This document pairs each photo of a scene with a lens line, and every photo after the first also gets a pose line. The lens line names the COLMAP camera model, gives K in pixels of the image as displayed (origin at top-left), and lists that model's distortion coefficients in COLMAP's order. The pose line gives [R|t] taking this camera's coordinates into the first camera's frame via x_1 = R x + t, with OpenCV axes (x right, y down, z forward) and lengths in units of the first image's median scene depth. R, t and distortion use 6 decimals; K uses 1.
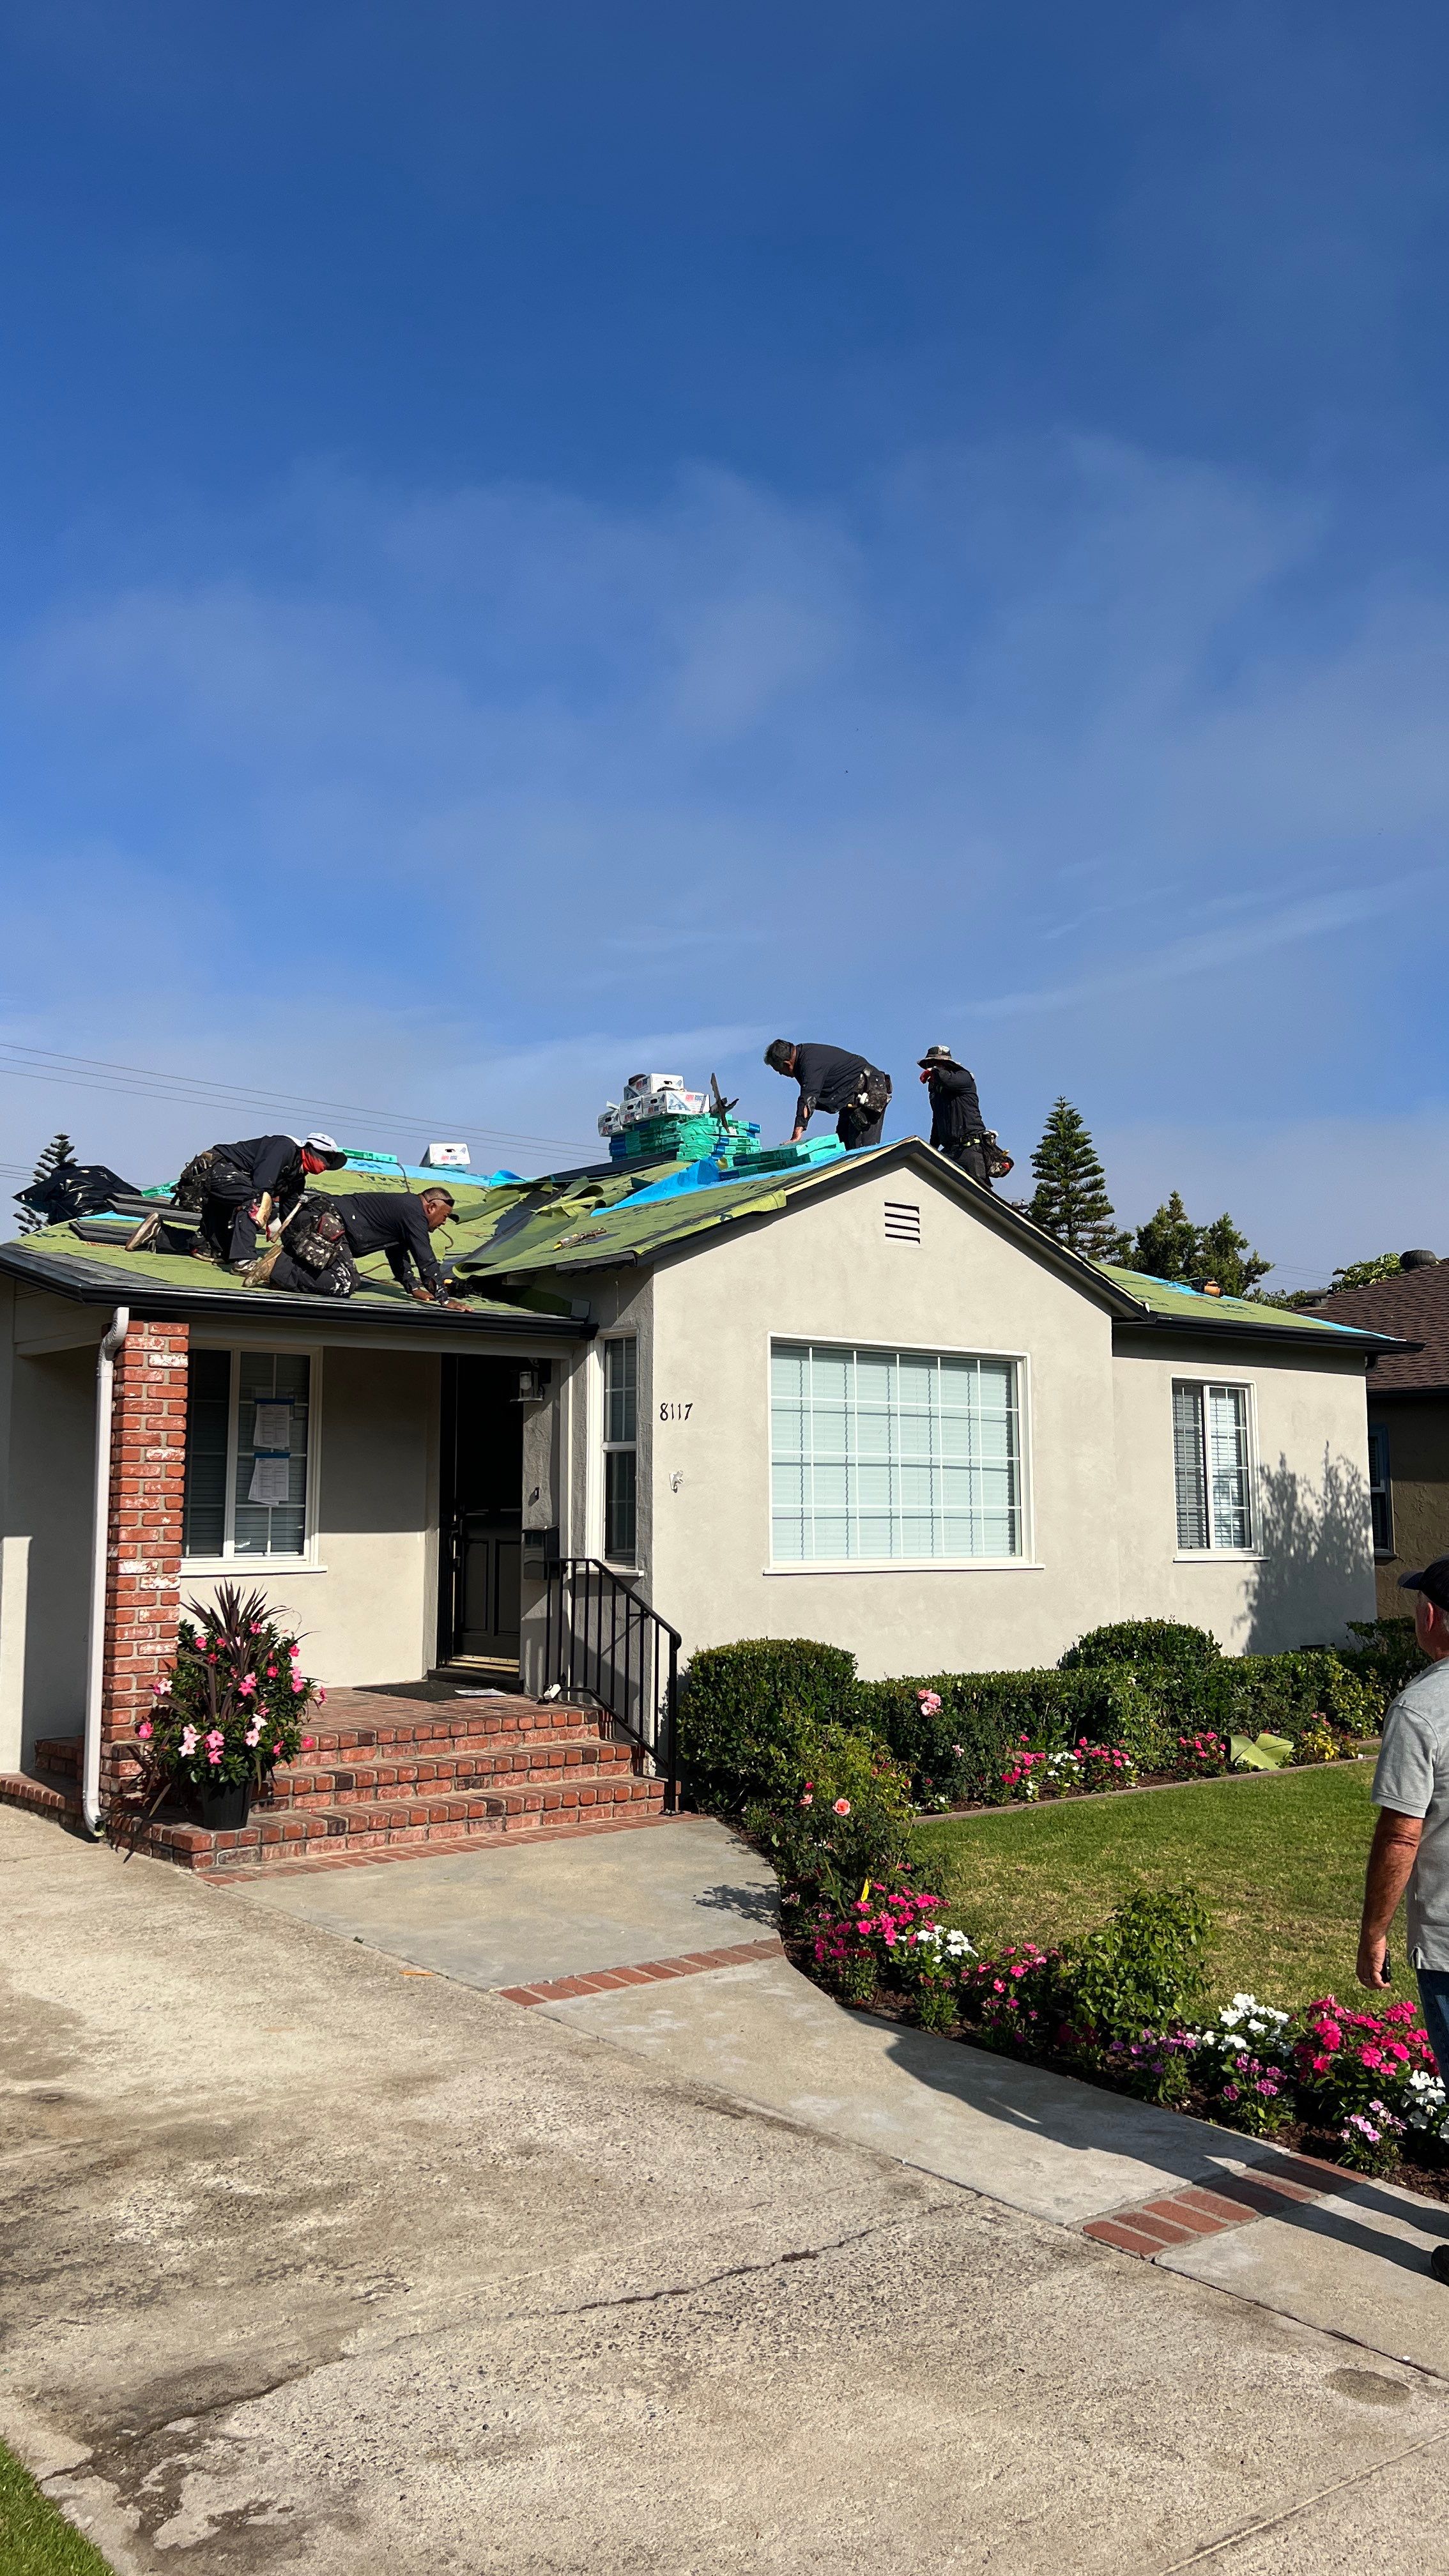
lens RADIAL K [[1887.3, 0, 726.6], [0, 1887.3, 1288.0], [0, 0, 1]] dist [0.014874, 0.000388]
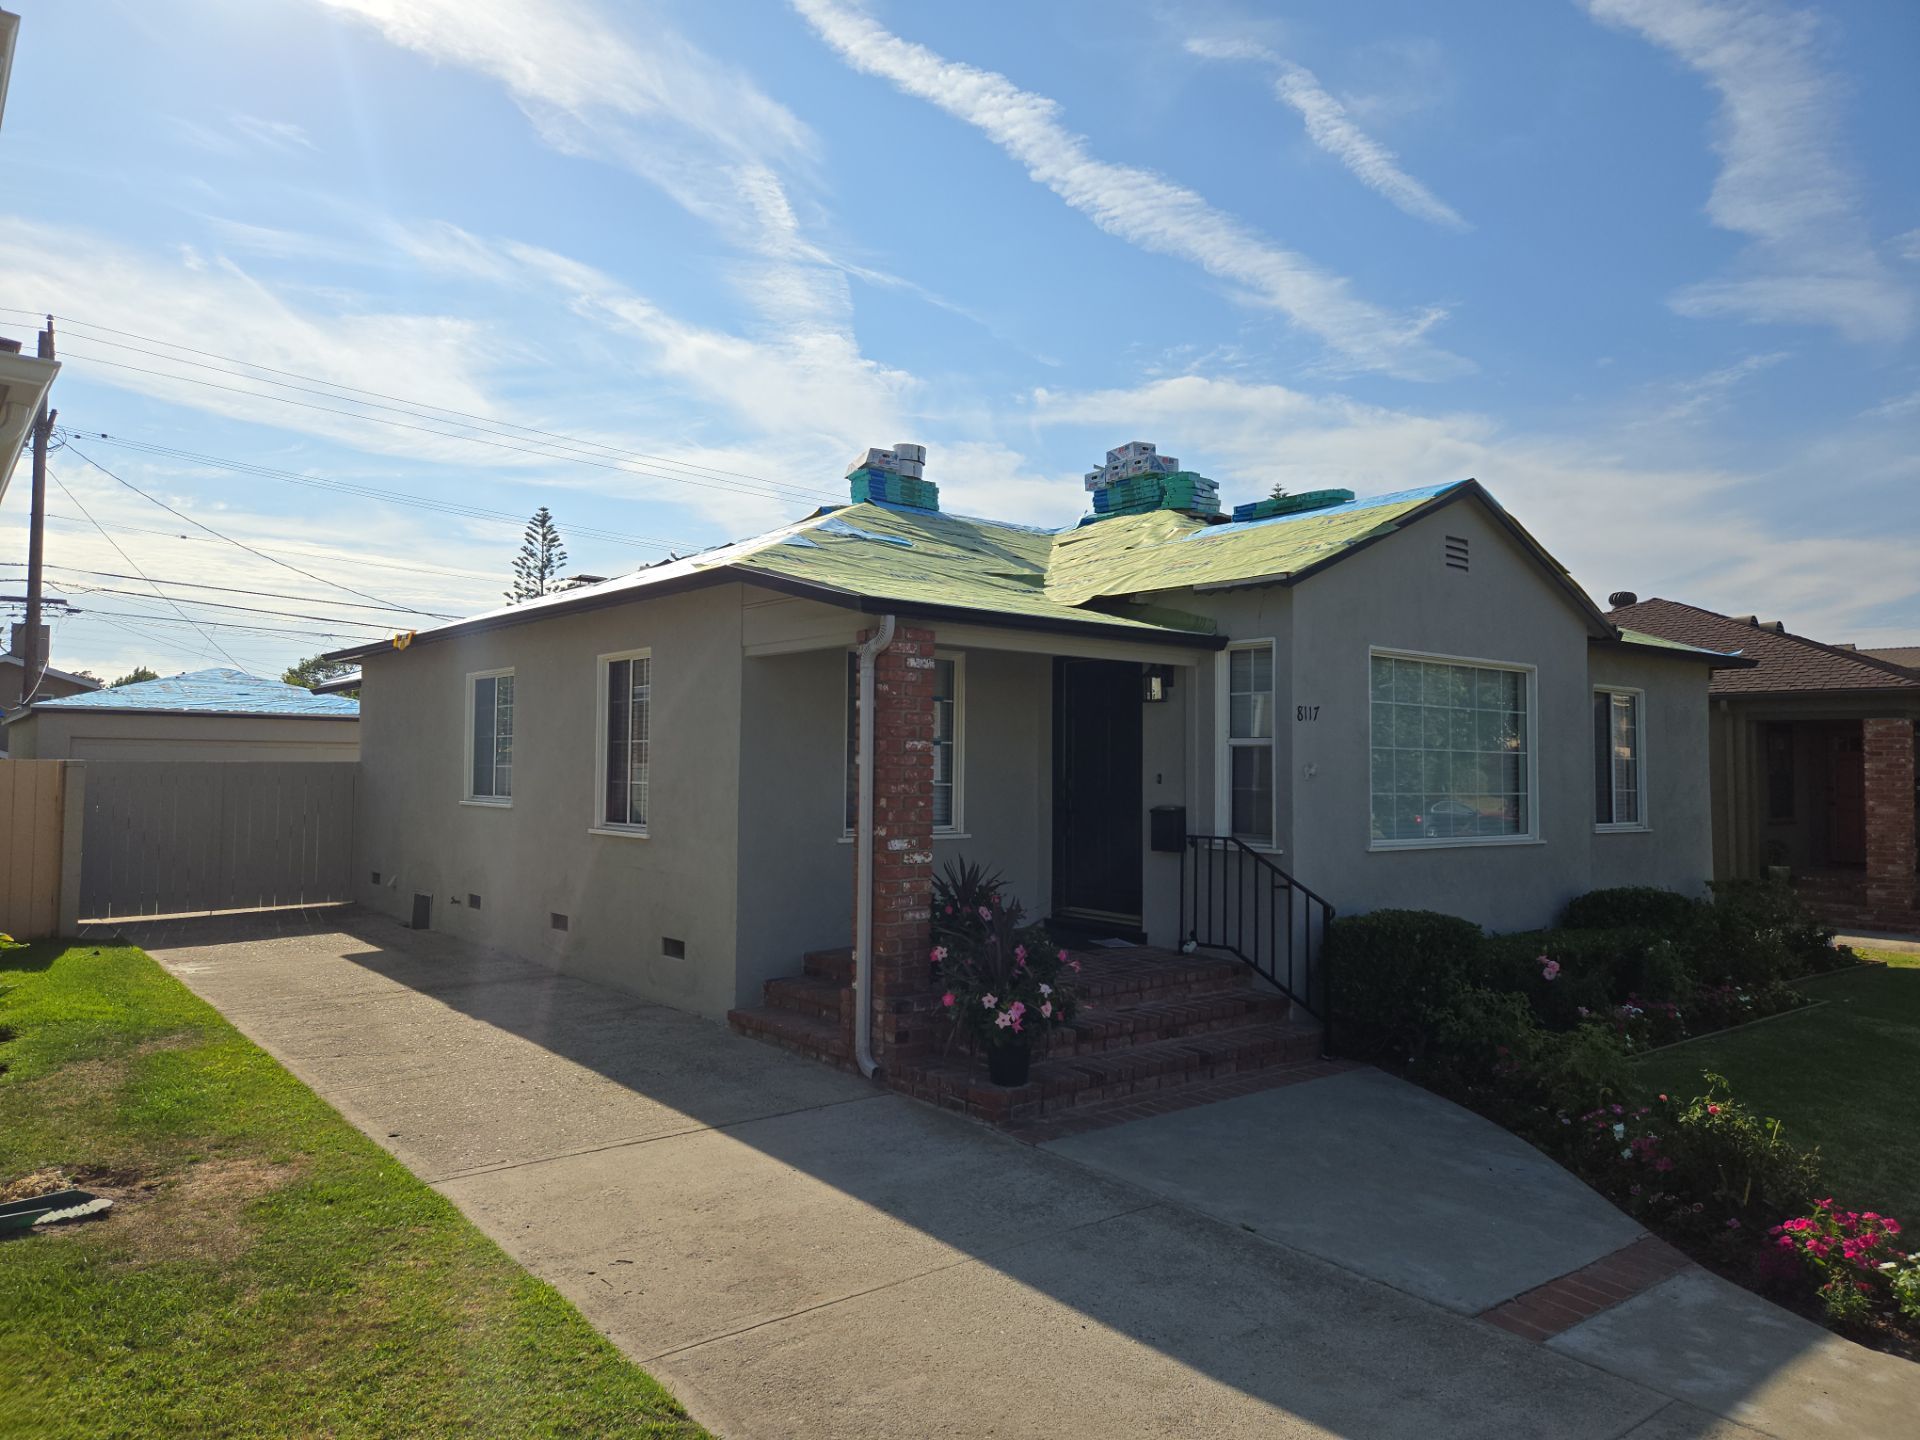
lens RADIAL K [[1284.5, 0, 958.7], [0, 1284.5, 719.2], [0, 0, 1]] dist [0.002750, -0.000127]
pose [[0.998928, 0.015674, -0.043552, -0.212903], [-0.012100, 0.996627, 0.081165, 0.008038], [0.044677, -0.080551, 0.995749, 0.208232]]
